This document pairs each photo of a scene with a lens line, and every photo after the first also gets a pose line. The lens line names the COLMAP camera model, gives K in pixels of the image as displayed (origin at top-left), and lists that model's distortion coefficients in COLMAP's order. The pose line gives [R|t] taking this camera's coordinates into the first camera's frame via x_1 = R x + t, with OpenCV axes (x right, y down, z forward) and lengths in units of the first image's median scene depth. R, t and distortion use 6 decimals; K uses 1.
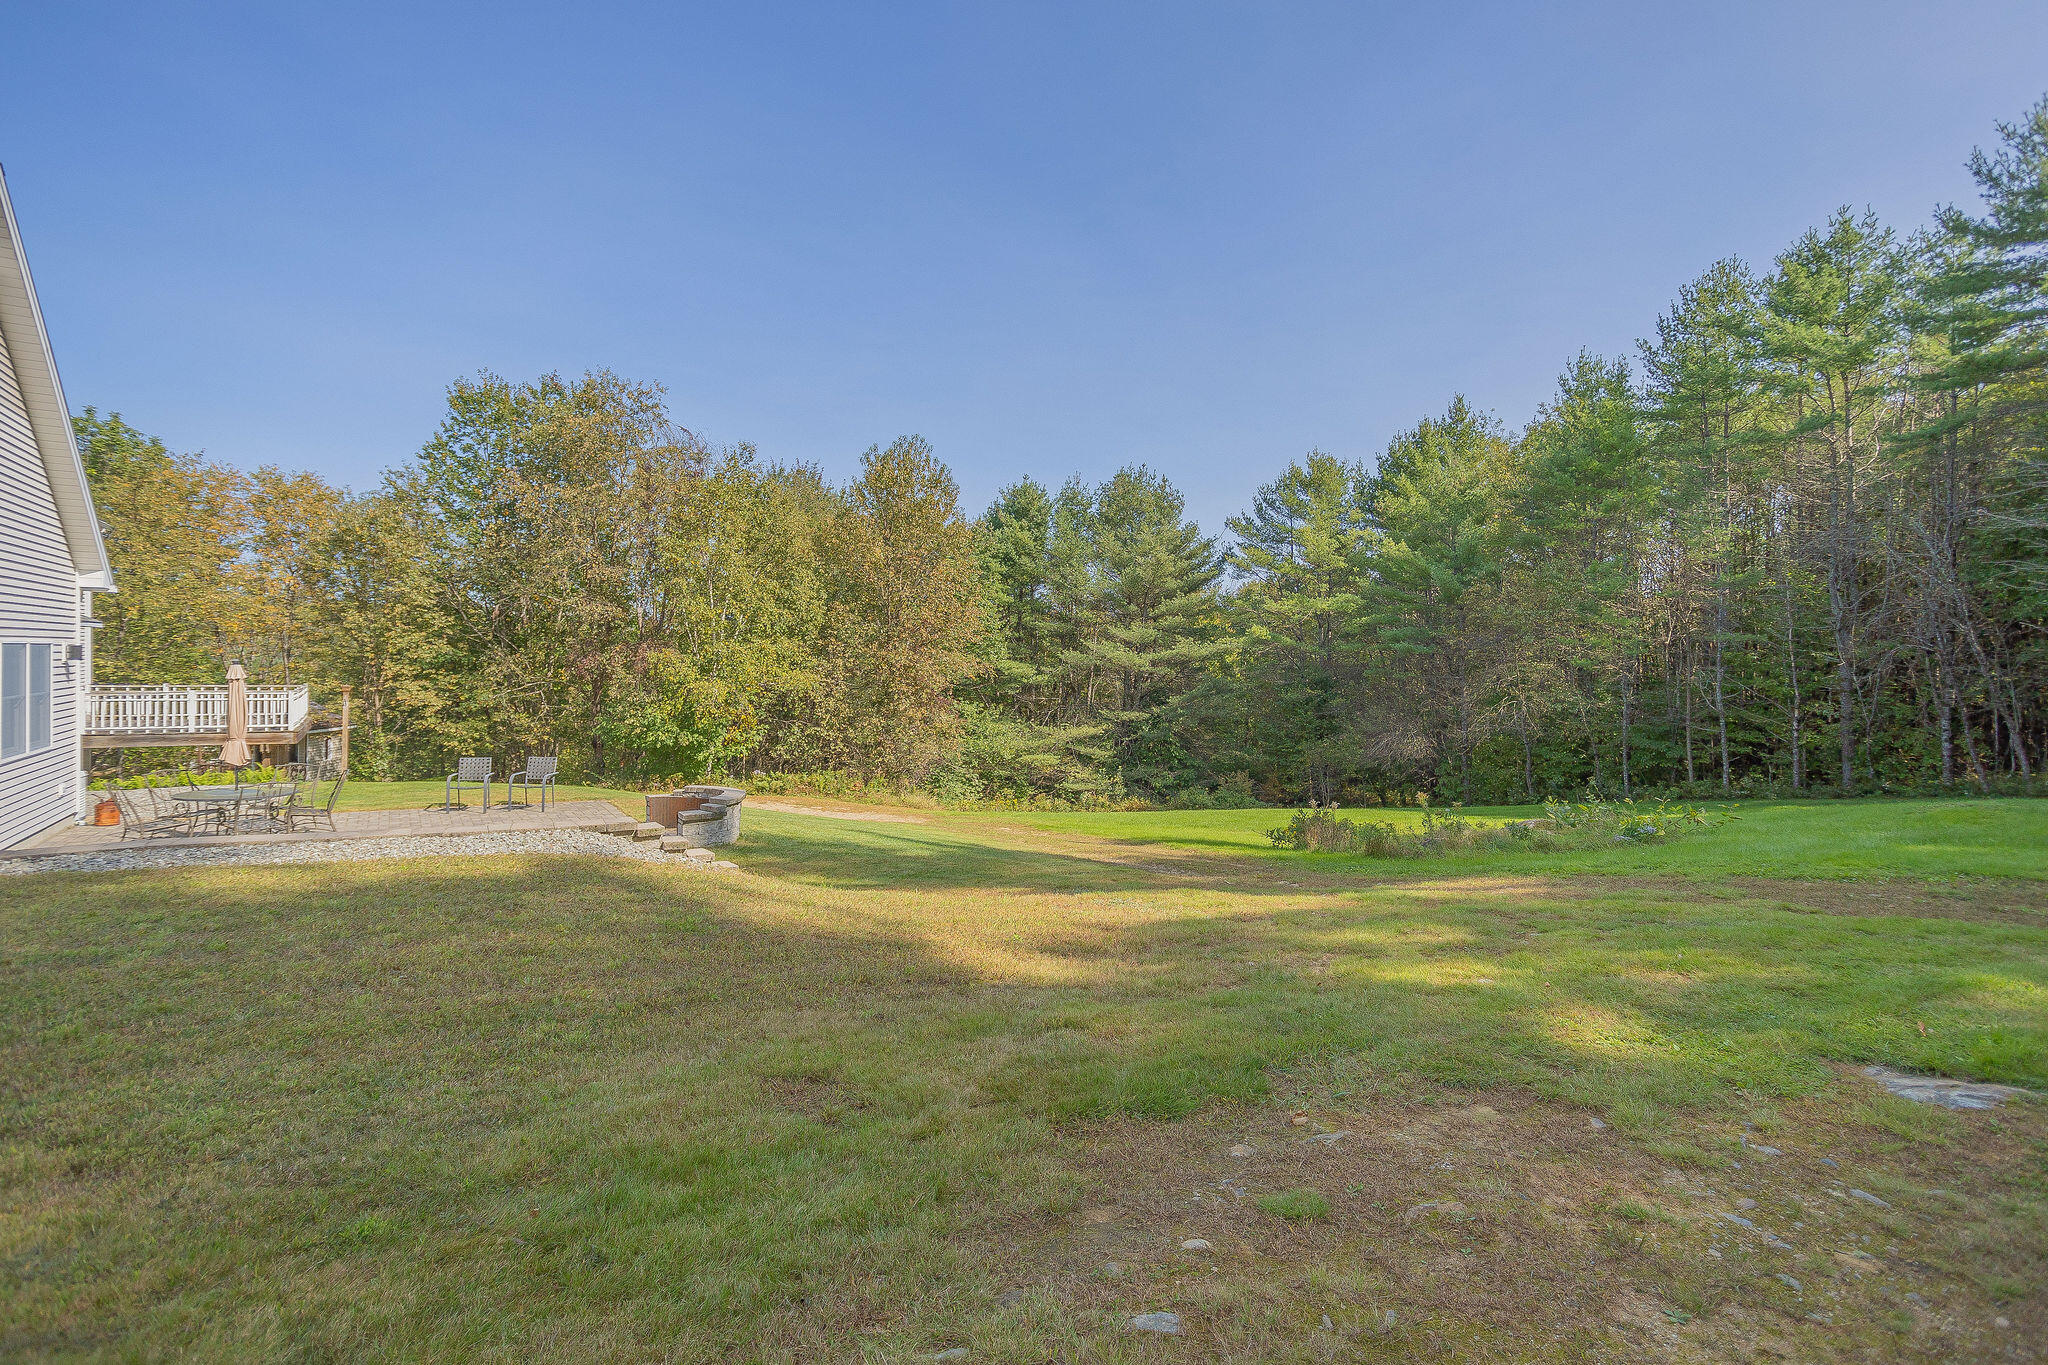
lens RADIAL K [[1054.9, 0, 1022.4], [0, 1054.9, 695.6], [0, 0, 1]] dist [0.000236, 0.000078]
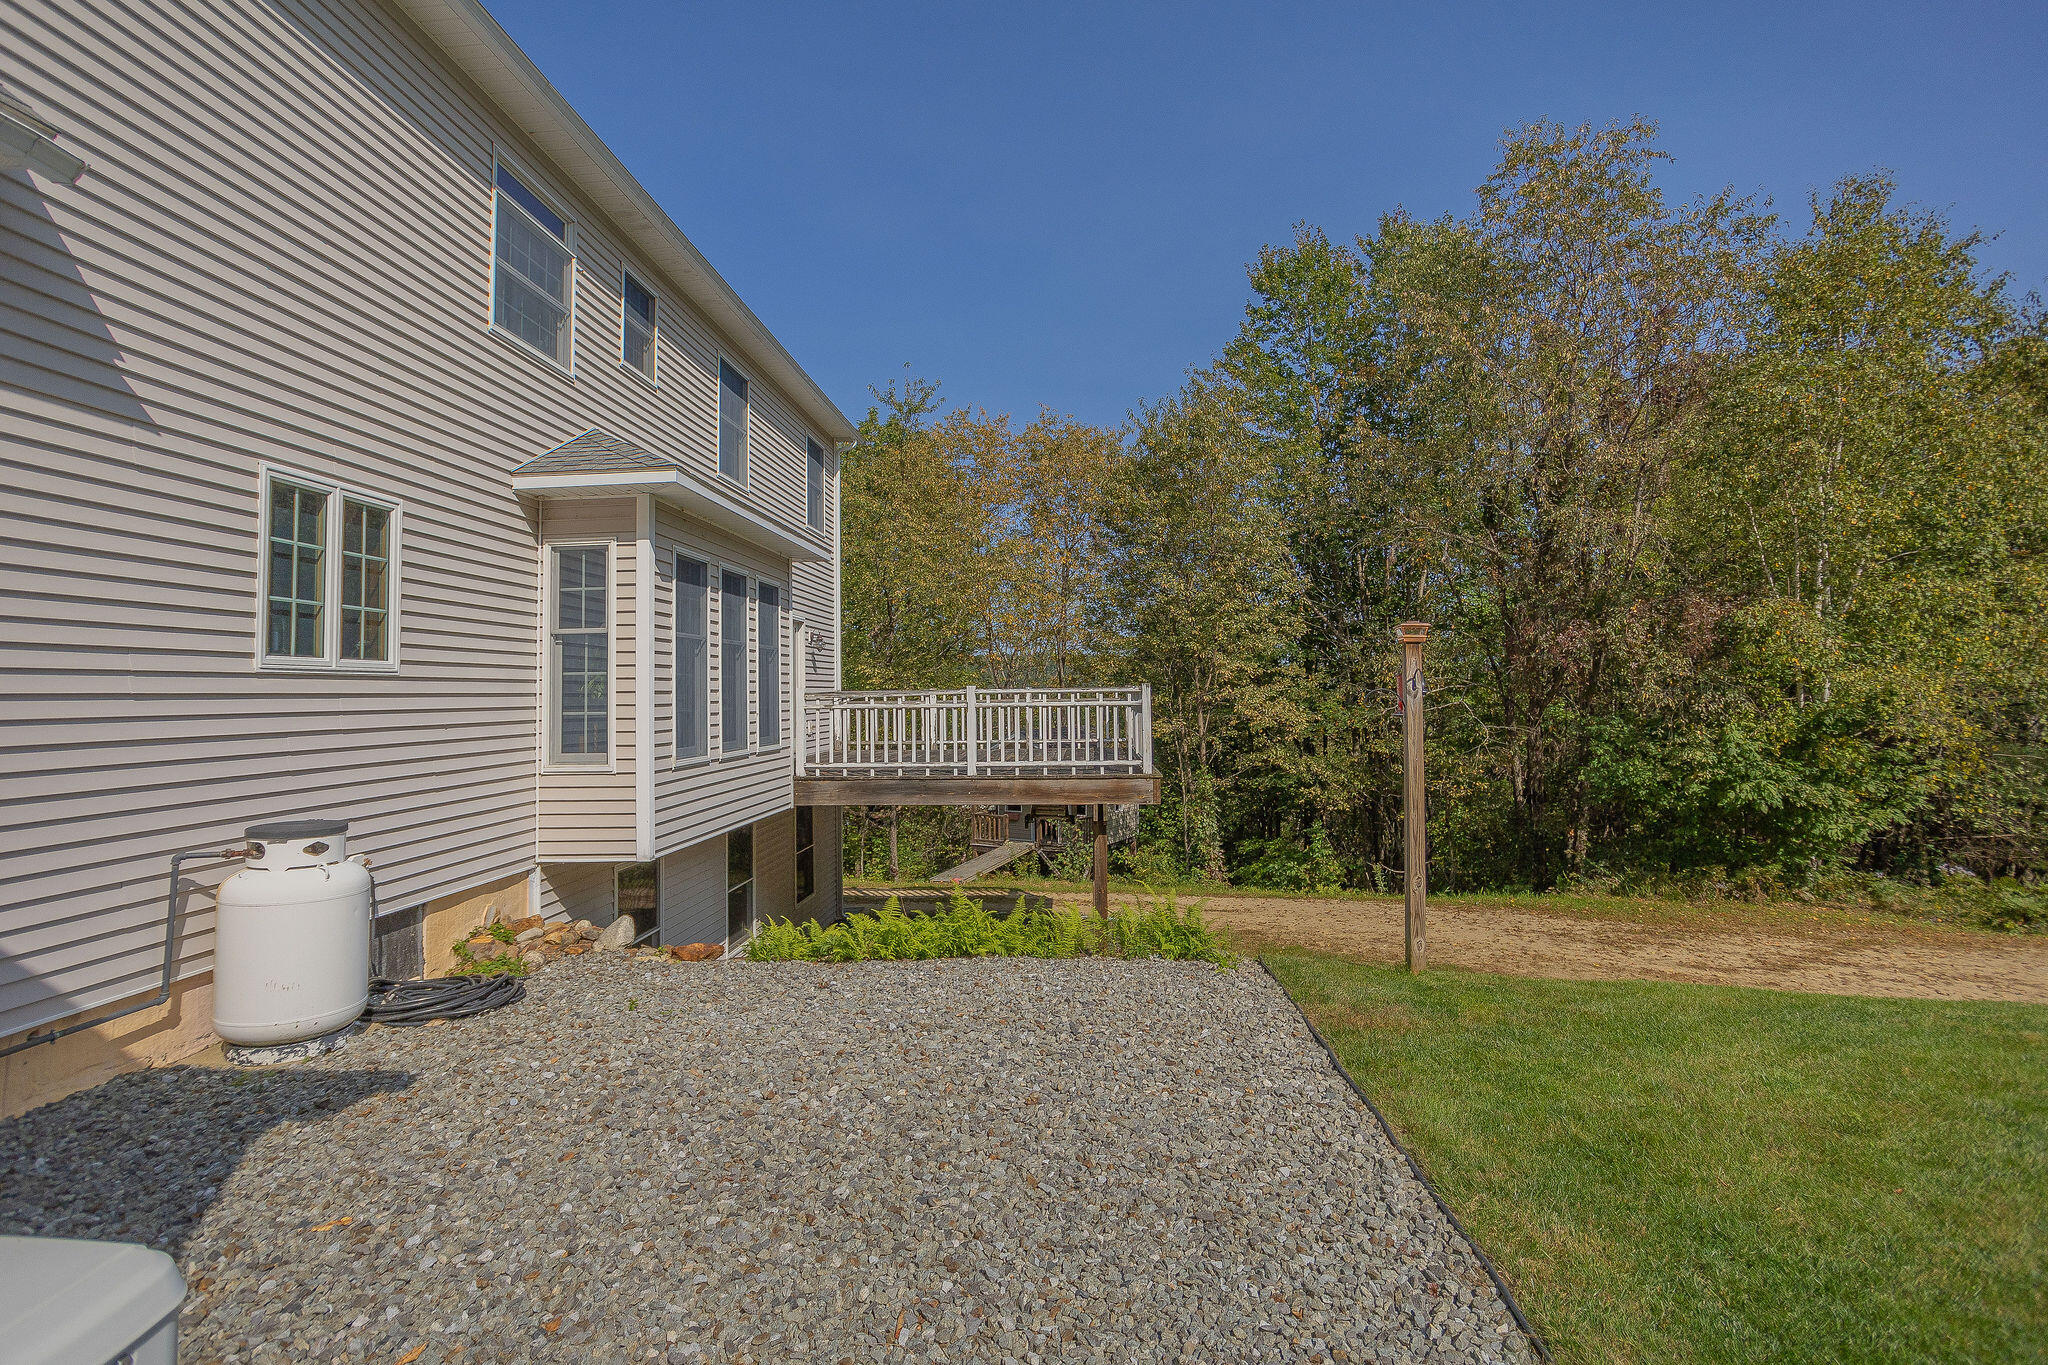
lens RADIAL K [[1036.8, 0, 1015.3], [0, 1036.8, 668.4], [0, 0, 1]] dist [-0.026975, 0.024289]
pose [[0.824655, -0.047024, -0.563678, -0.366648], [0.012837, 0.997837, -0.064464, 0.011909], [0.565491, 0.045925, 0.823475, 0.451686]]
